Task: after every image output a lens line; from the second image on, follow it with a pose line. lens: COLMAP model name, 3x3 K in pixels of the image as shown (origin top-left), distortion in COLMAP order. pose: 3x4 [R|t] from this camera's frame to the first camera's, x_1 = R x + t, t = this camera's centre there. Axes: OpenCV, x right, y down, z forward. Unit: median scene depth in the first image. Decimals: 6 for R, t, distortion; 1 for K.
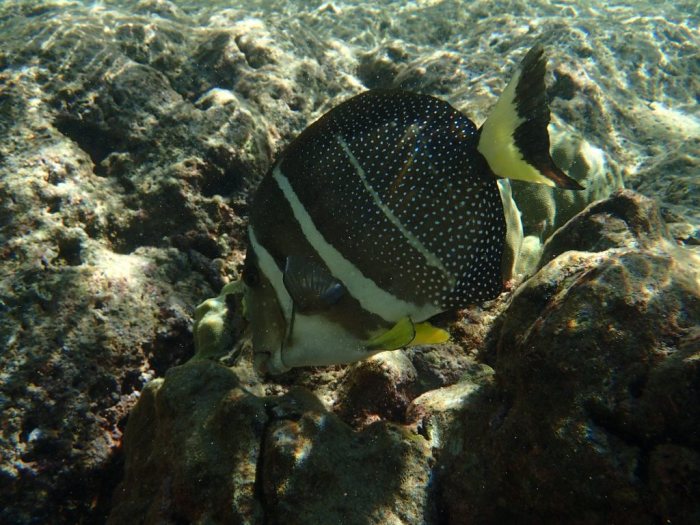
lens RADIAL K [[1123.8, 0, 348.1], [0, 1123.8, 254.3], [0, 0, 1]] dist [0.450653, 0.000000]
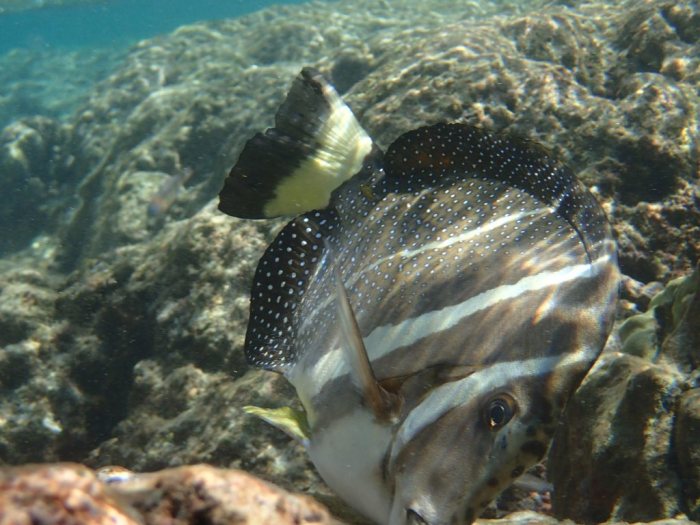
lens RADIAL K [[2108.0, 0, 346.7], [0, 2108.0, 260.5], [0, 0, 1]] dist [0.505788, 0.000000]
pose [[0.937113, -0.135828, -0.321513, 0.175704], [0.095483, 0.985796, -0.138161, 0.189012], [0.335713, 0.098773, 0.936771, -0.478393]]
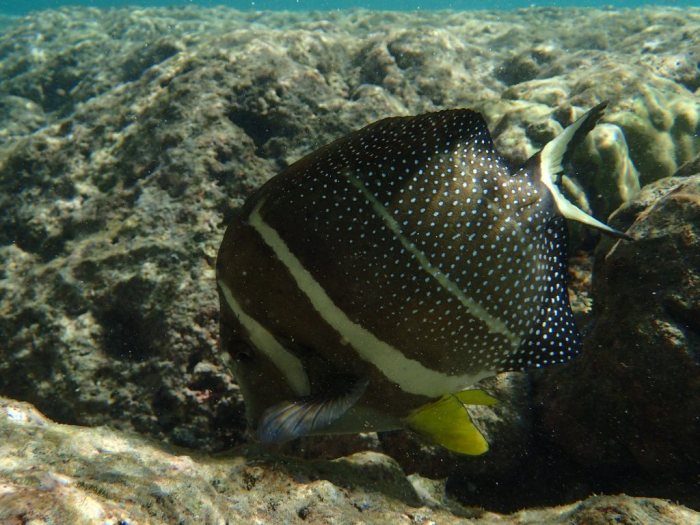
lens RADIAL K [[1123.8, 0, 346.7], [0, 1123.8, 256.0], [0, 0, 1]] dist [0.450653, 0.000000]
pose [[0.985586, 0.011321, -0.168797, 0.063808], [-0.022955, 0.997480, -0.067132, 0.112229], [0.167612, 0.070039, 0.983362, -0.087954]]
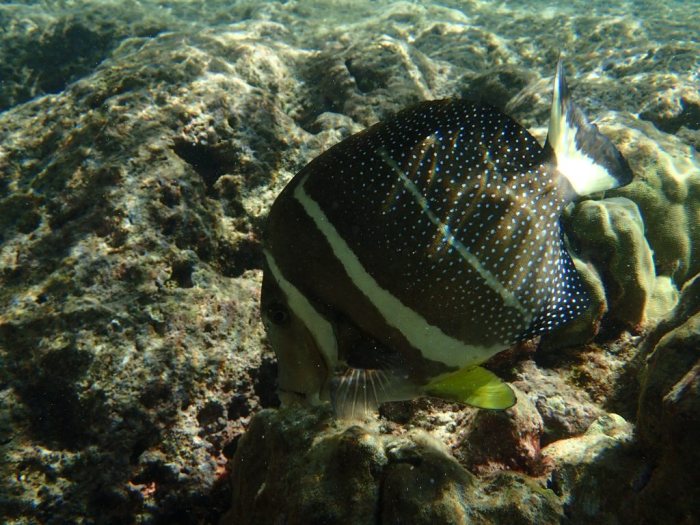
lens RADIAL K [[1123.8, 0, 344.4], [0, 1123.8, 253.1], [0, 0, 1]] dist [0.450653, 0.000000]
pose [[0.997245, 0.034790, -0.065515, -0.037559], [-0.035658, 0.999291, -0.012119, -0.013637], [0.065047, 0.014422, 0.997778, 0.024721]]
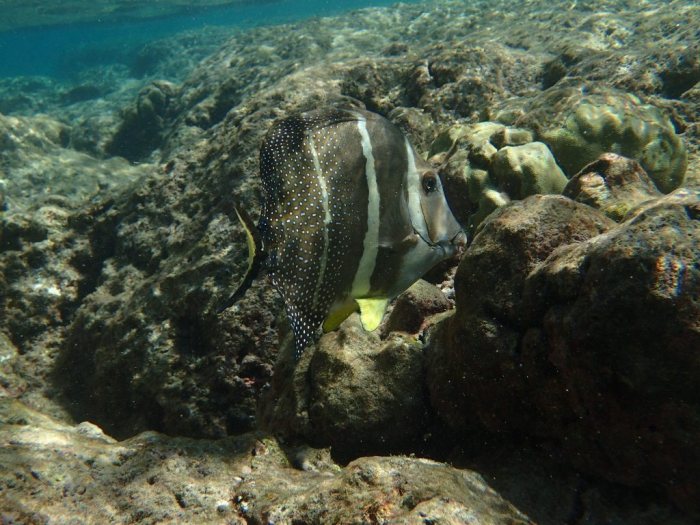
lens RADIAL K [[1125.0, 0, 351.7], [0, 1125.0, 258.5], [0, 0, 1]] dist [0.482045, 0.000000]
pose [[0.909465, -0.044455, -0.413397, 0.425996], [0.035099, 0.998927, -0.030203, 0.073753], [0.414296, 0.012959, 0.910050, -0.220524]]
